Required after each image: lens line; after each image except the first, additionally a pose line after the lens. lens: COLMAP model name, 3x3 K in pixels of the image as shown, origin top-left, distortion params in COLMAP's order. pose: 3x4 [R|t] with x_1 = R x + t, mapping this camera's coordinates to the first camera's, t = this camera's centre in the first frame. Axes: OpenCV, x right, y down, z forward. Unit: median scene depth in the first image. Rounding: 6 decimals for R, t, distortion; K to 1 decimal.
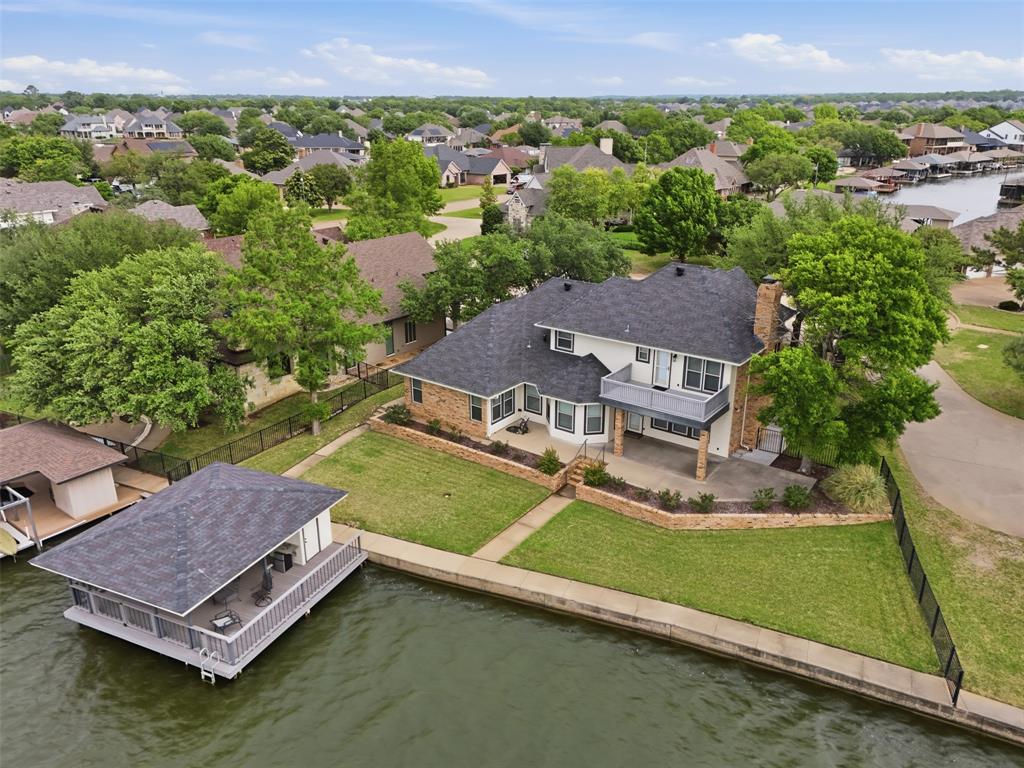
lens RADIAL K [[753.9, 0, 517.6], [0, 753.9, 387.0], [0, 0, 1]] dist [0.085487, -0.084846]
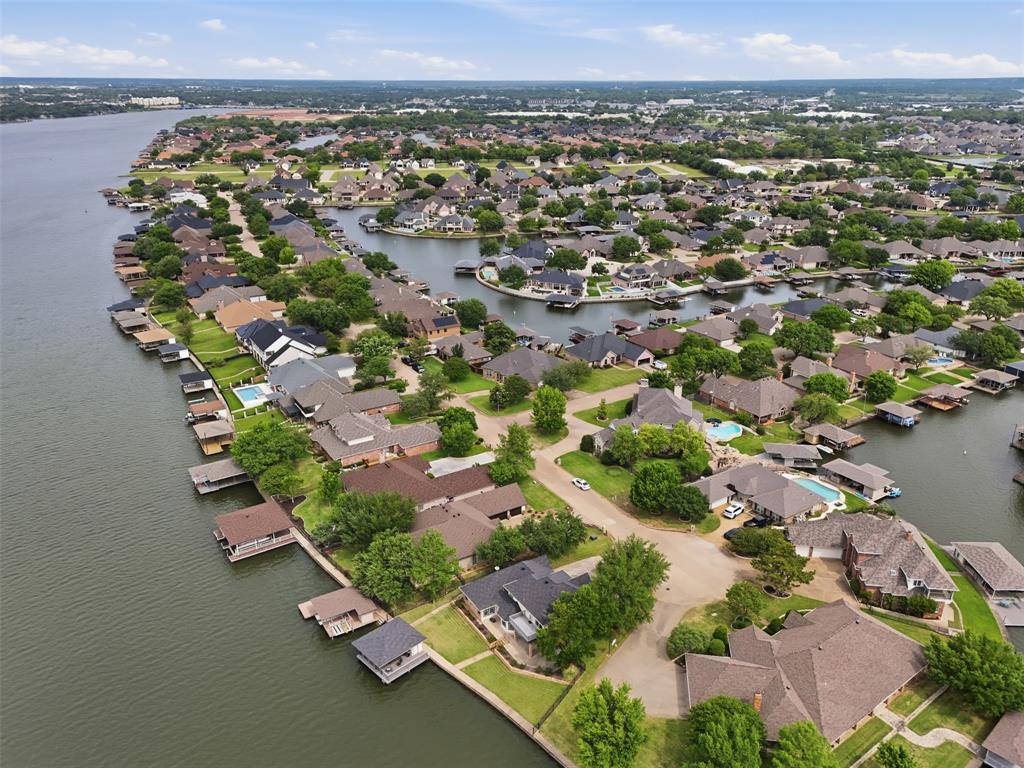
lens RADIAL K [[771.2, 0, 519.1], [0, 771.2, 378.1], [0, 0, 1]] dist [0.040592, -0.010779]
pose [[0.932304, 0.129347, -0.337755, 1.169118], [-0.127577, 0.991446, 0.027533, -1.147702], [0.338427, 0.017421, 0.940831, -2.154163]]
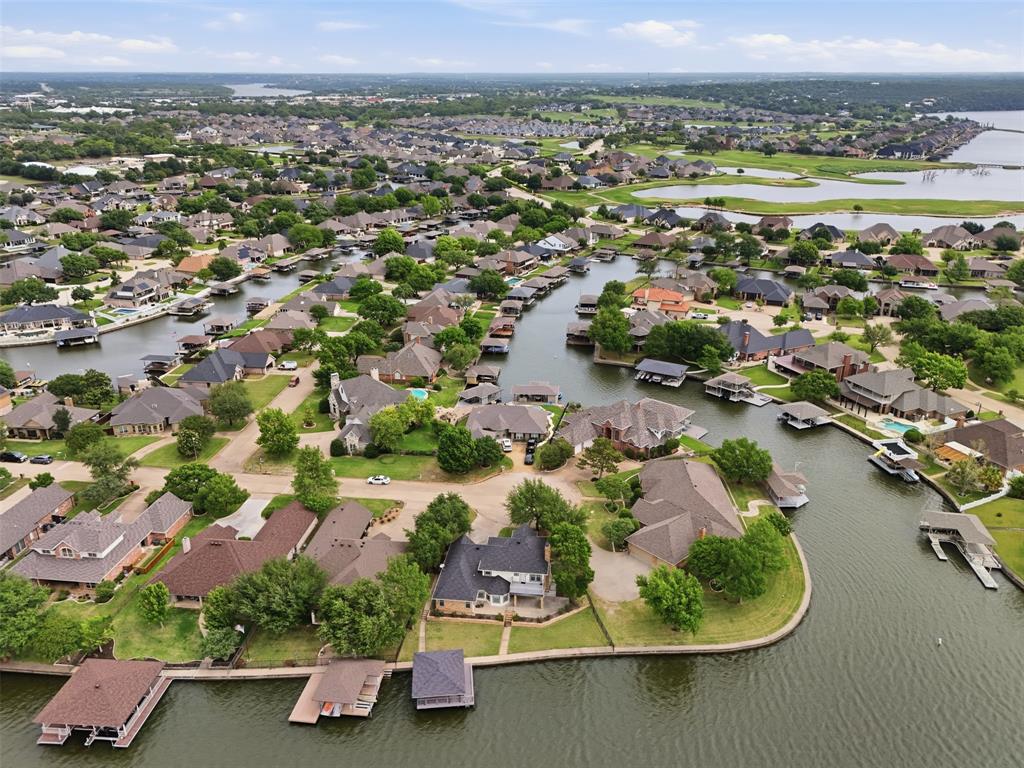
lens RADIAL K [[753.9, 0, 517.6], [0, 753.9, 387.0], [0, 0, 1]] dist [0.085487, -0.084846]
pose [[0.866283, -0.186716, 0.463348, -1.296608], [0.174859, 0.982182, 0.068872, -1.151708], [-0.467951, 0.021357, 0.883496, -2.073868]]
